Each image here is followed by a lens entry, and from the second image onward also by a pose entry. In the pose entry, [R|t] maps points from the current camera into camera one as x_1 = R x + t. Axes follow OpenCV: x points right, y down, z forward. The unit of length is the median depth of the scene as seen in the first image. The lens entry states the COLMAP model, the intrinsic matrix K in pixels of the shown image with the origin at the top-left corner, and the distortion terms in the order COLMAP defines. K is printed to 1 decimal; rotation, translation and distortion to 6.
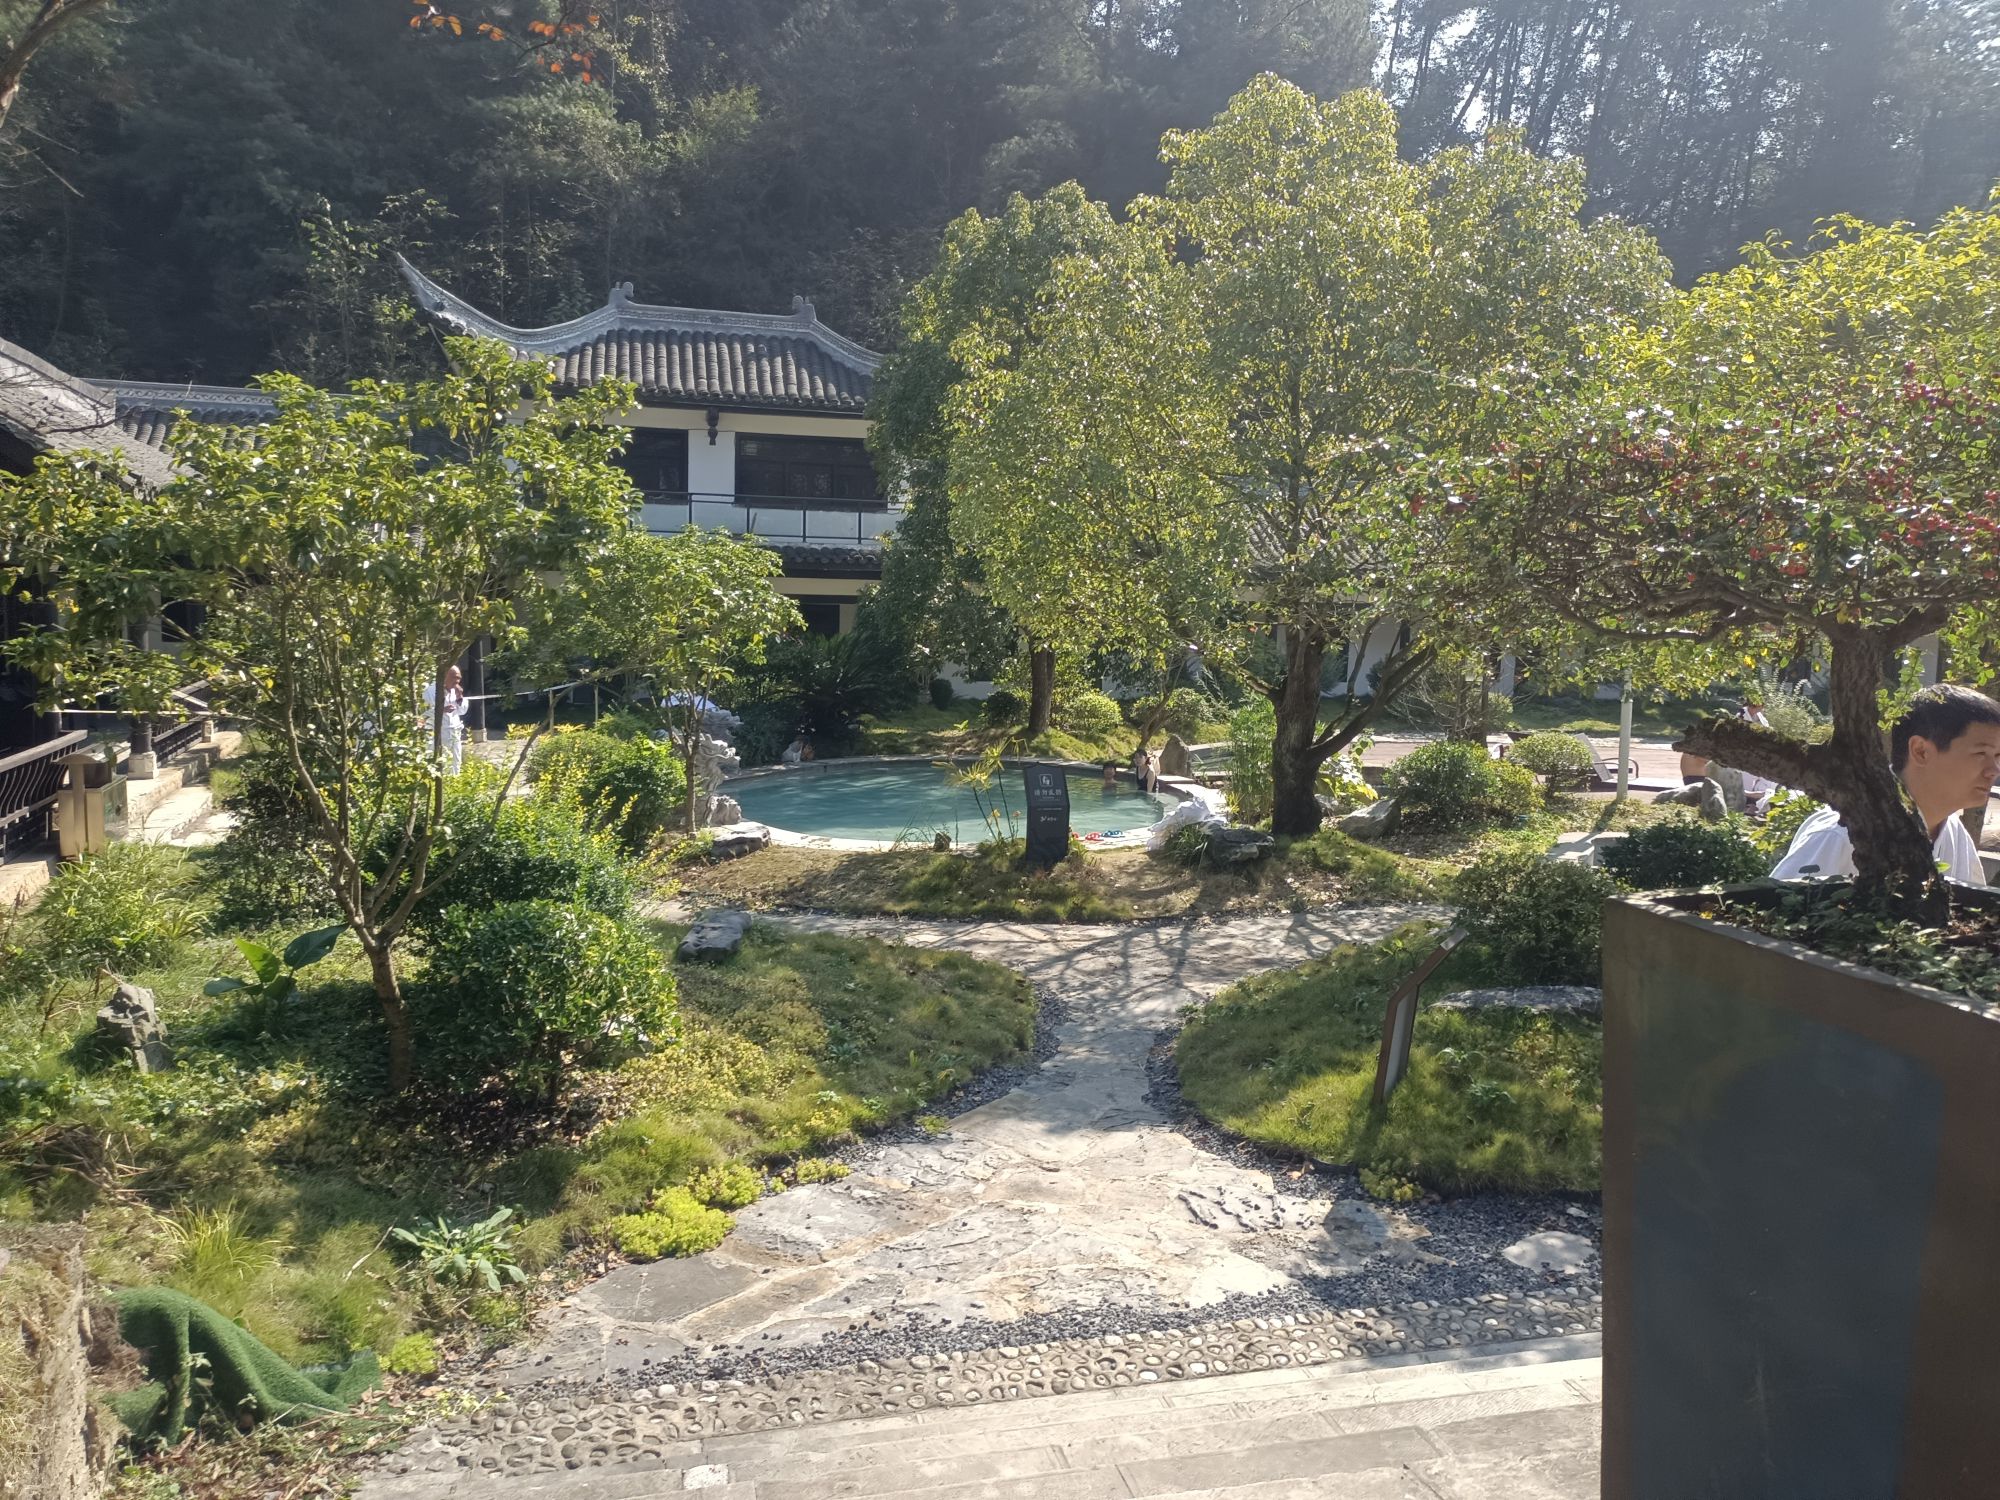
lens RADIAL K [[1469.8, 0, 999.8], [0, 1469.8, 750.2], [0, 0, 1]] dist [0.024737, -0.001042]
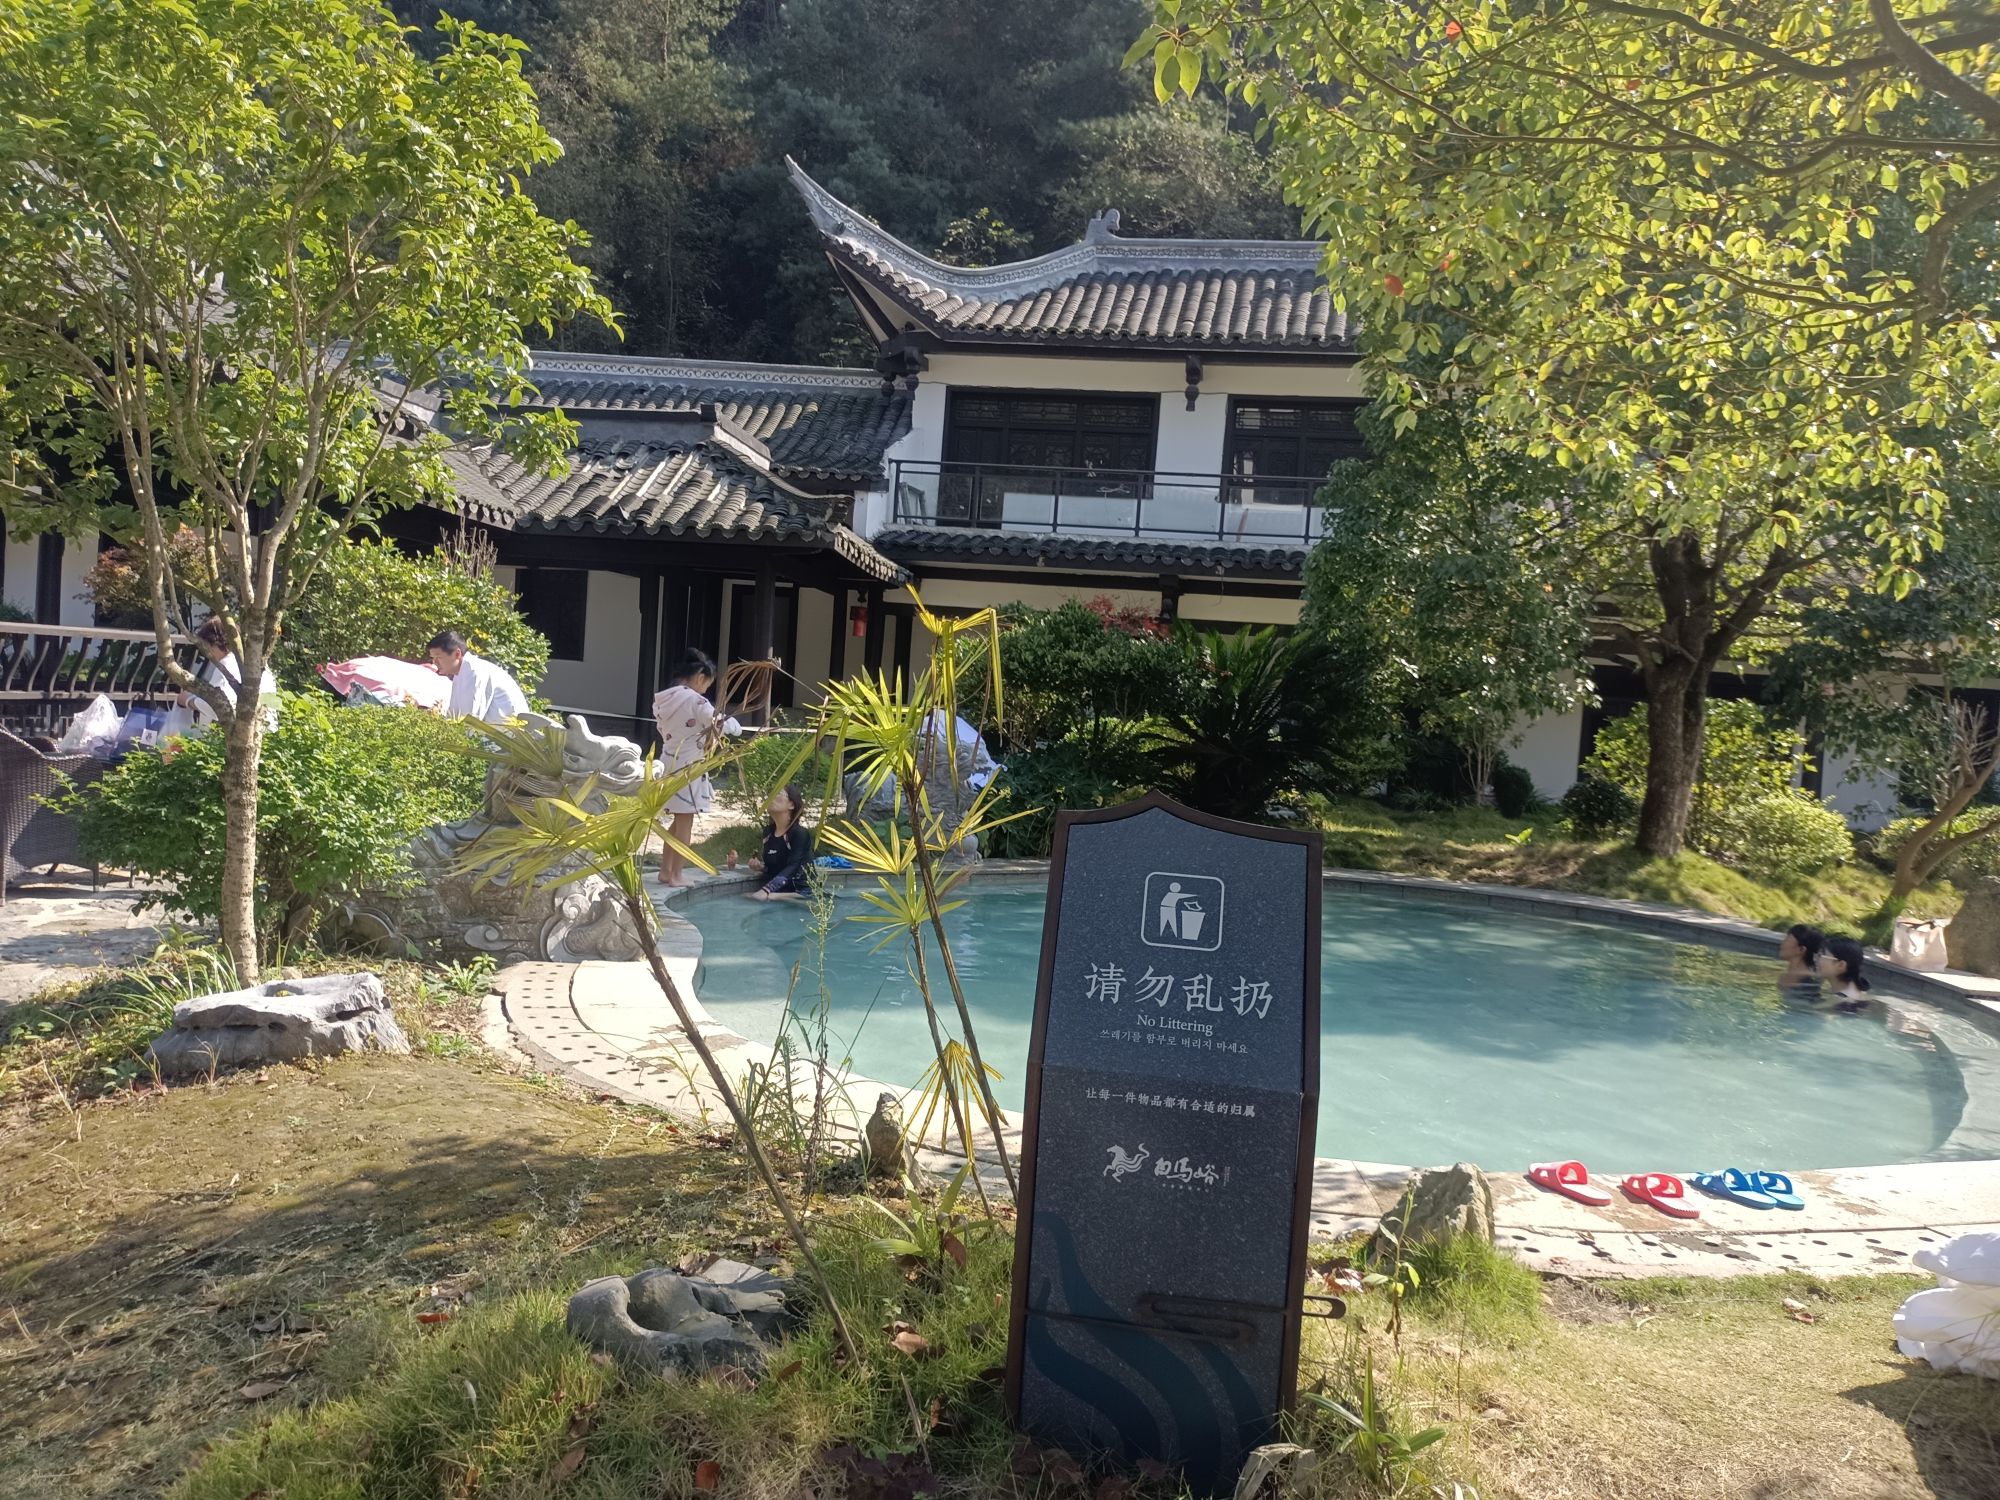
lens RADIAL K [[1469.8, 0, 999.5], [0, 1469.8, 745.2], [0, 0, 1]] dist [0.024737, -0.001042]
pose [[0.898476, 0.057091, -0.435295, 0.034383], [-0.097848, 0.992609, -0.071780, 0.006930], [0.427980, 0.107085, 0.897422, 0.363720]]
